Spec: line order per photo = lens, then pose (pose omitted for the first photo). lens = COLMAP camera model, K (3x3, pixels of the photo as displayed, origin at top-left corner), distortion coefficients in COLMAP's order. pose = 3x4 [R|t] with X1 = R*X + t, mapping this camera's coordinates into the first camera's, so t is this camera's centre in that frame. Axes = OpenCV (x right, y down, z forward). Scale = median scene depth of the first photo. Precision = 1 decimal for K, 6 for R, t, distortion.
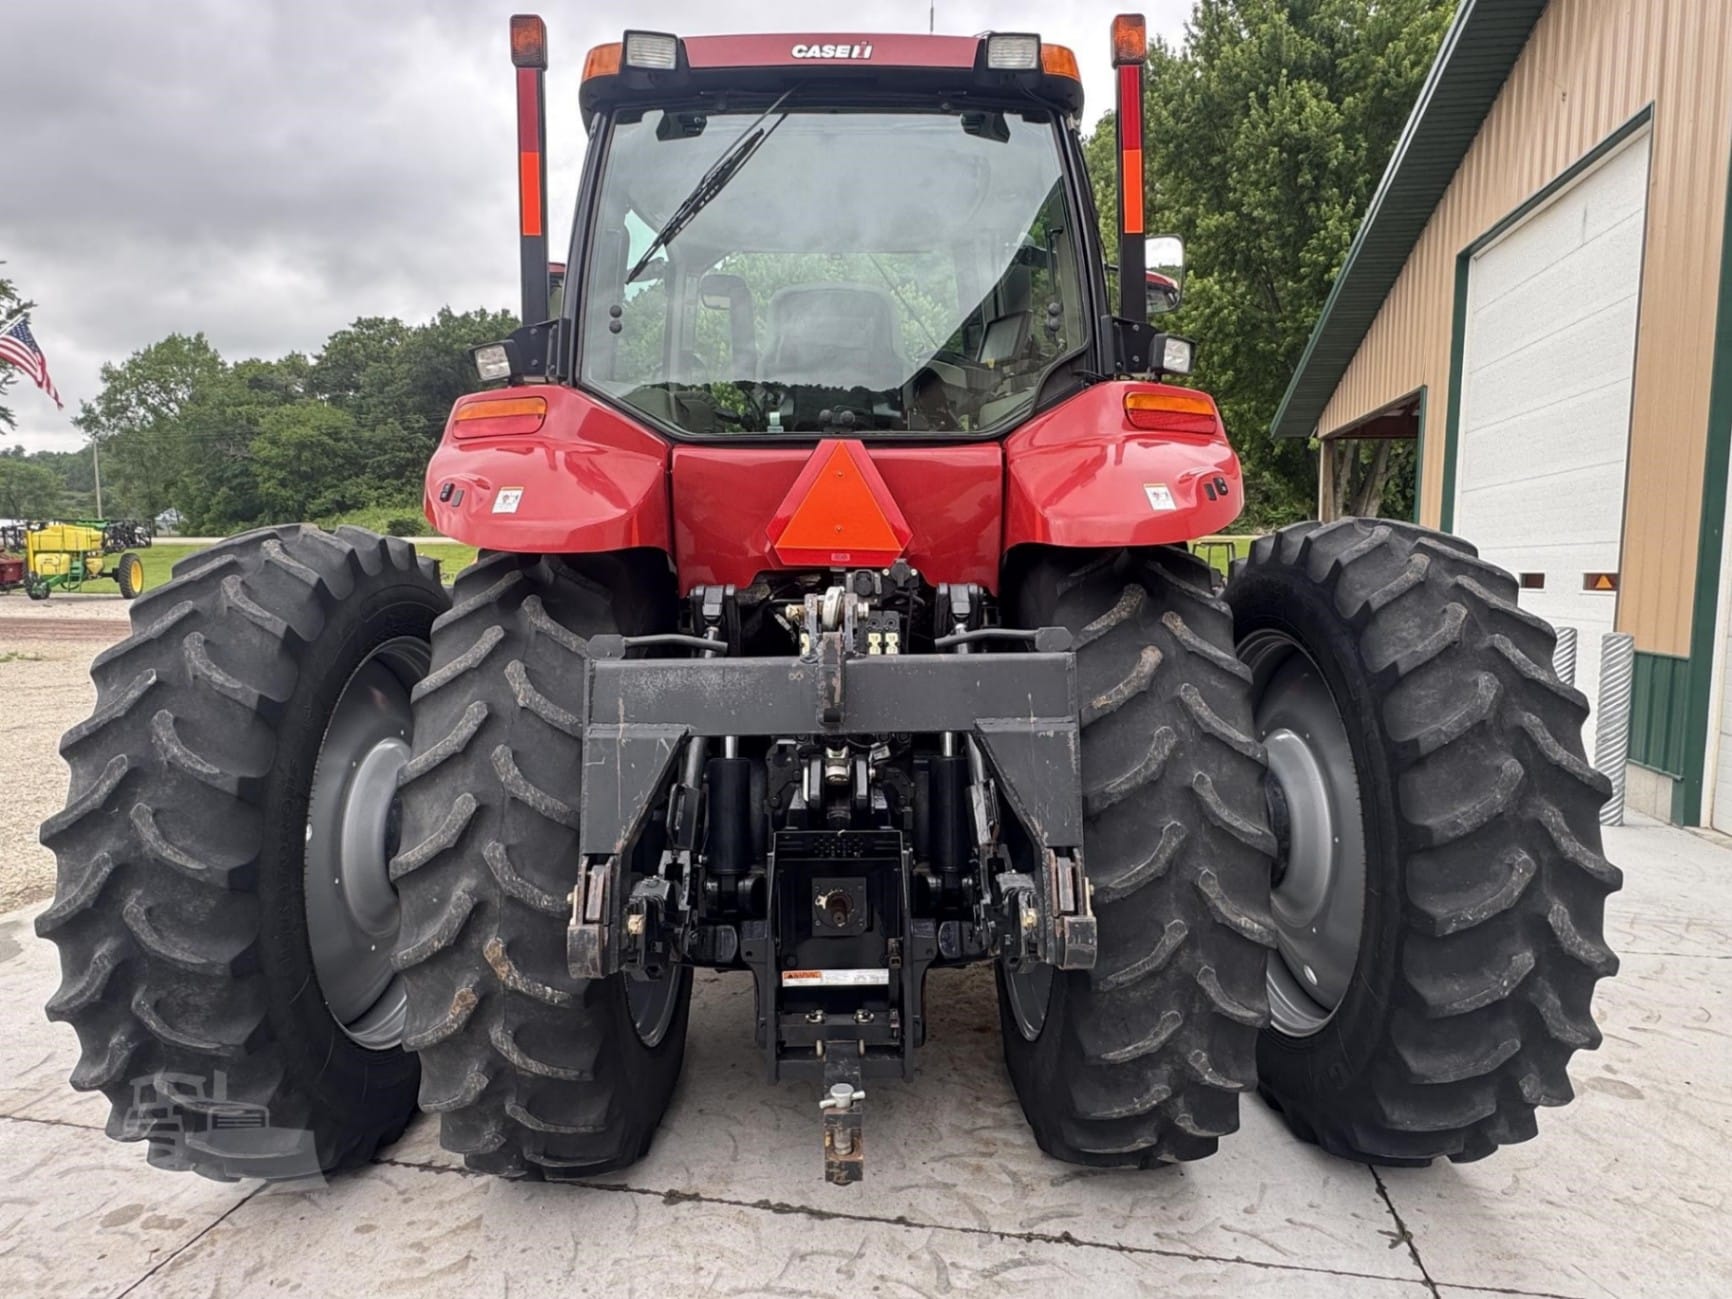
lens RADIAL K [[1039.0, 0, 871.9], [0, 1039.0, 660.6], [0, 0, 1]] dist [-0.007672, 0.004369]
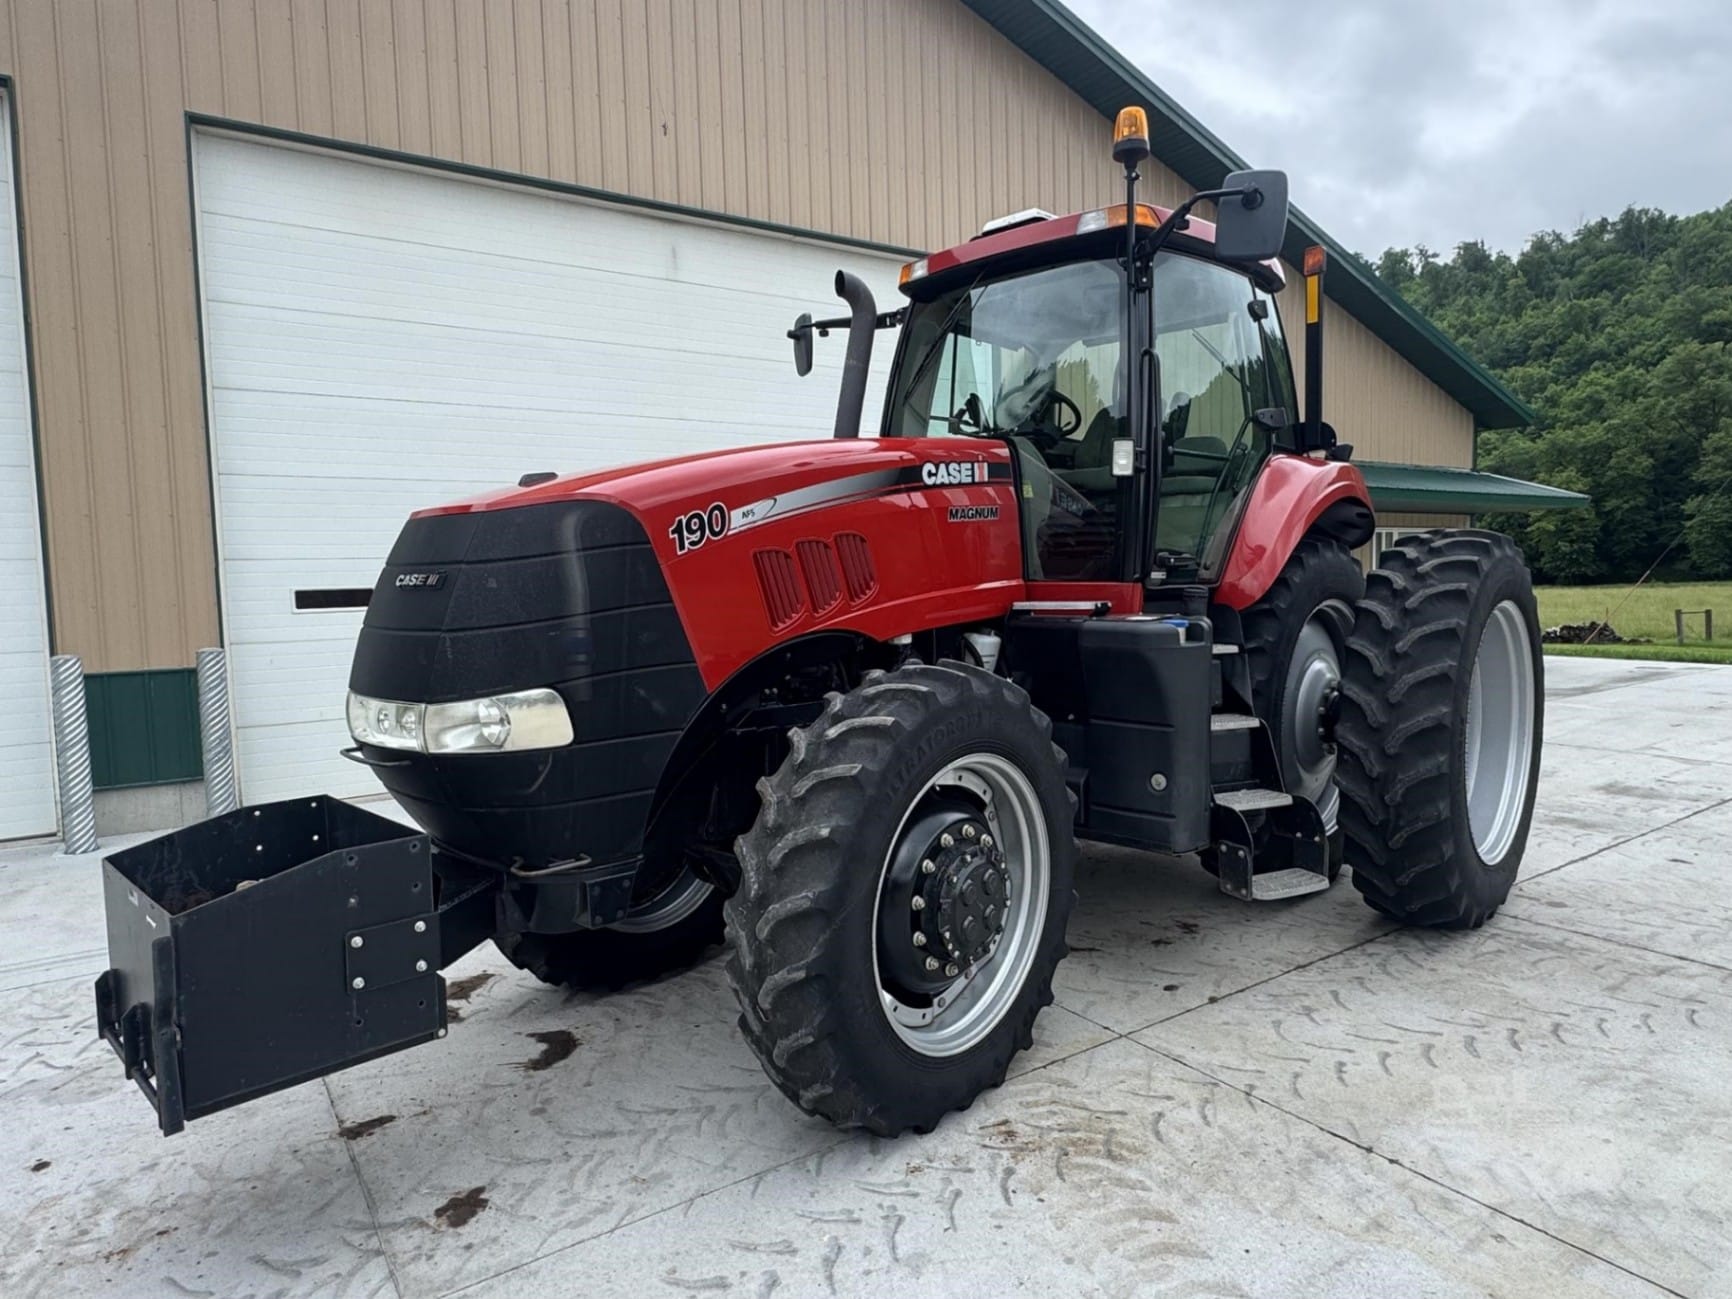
lens RADIAL K [[1039.0, 0, 860.4], [0, 1039.0, 652.3], [0, 0, 1]] dist [-0.007672, 0.004369]
pose [[-0.696874, -0.042443, 0.715936, -0.101878], [0.084208, 0.986501, 0.140449, -0.024065], [-0.712233, 0.158162, -0.683893, 0.269281]]
